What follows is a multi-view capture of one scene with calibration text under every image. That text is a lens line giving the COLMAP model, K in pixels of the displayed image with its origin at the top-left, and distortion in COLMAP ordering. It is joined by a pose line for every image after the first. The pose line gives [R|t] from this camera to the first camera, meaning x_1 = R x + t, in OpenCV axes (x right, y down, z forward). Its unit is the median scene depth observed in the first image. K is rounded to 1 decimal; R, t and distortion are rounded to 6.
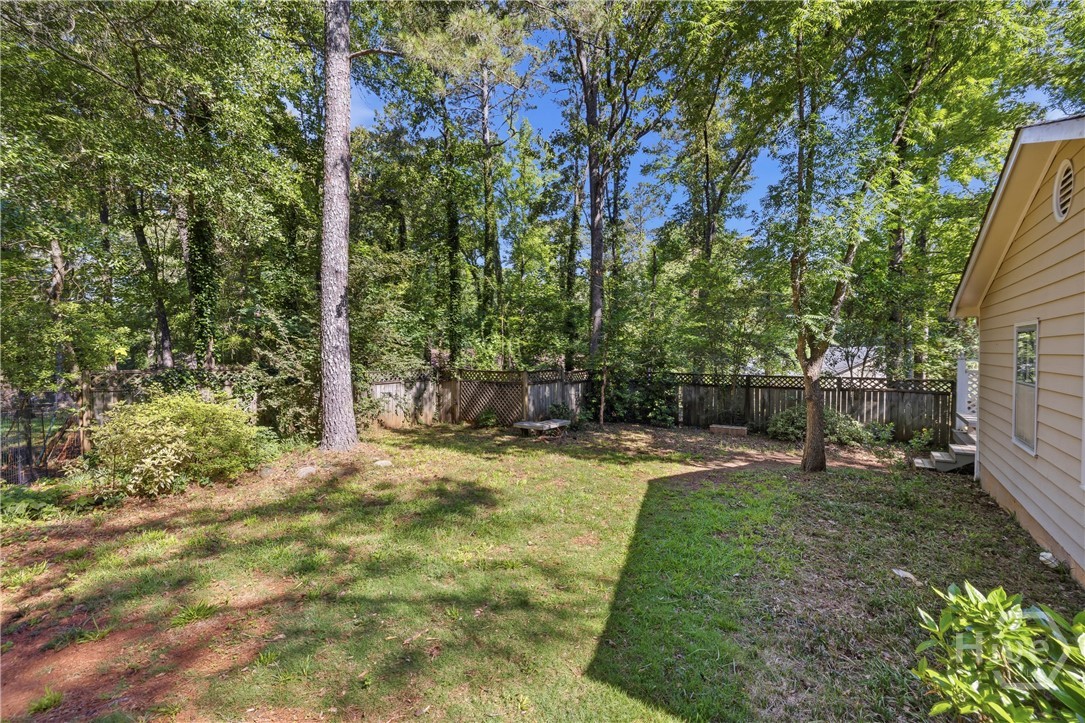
lens RADIAL K [[458.3, 0, 537.6], [0, 458.3, 361.0], [0, 0, 1]] dist [-0.003845, 0.000120]
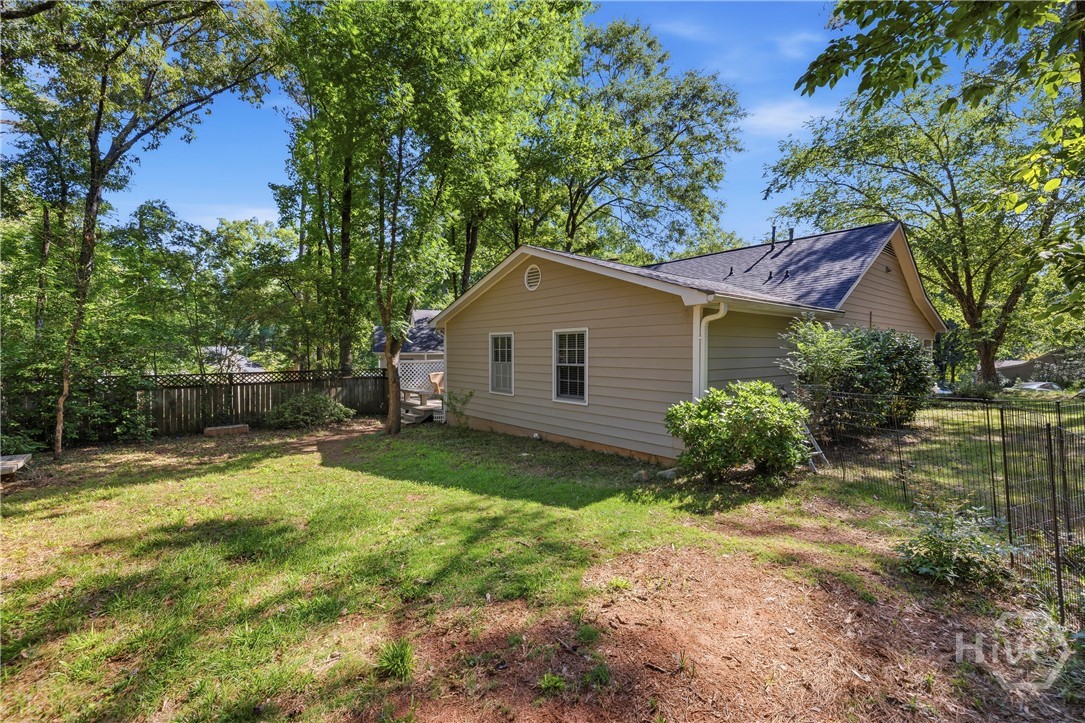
lens RADIAL K [[458.3, 0, 536.0], [0, 458.3, 356.3], [0, 0, 1]] dist [-0.003845, 0.000120]
pose [[0.247704, -0.011832, 0.968763, -1.226898], [0.022519, 0.999726, 0.006452, 0.012739], [-0.968574, 0.020217, 0.247903, 0.454684]]
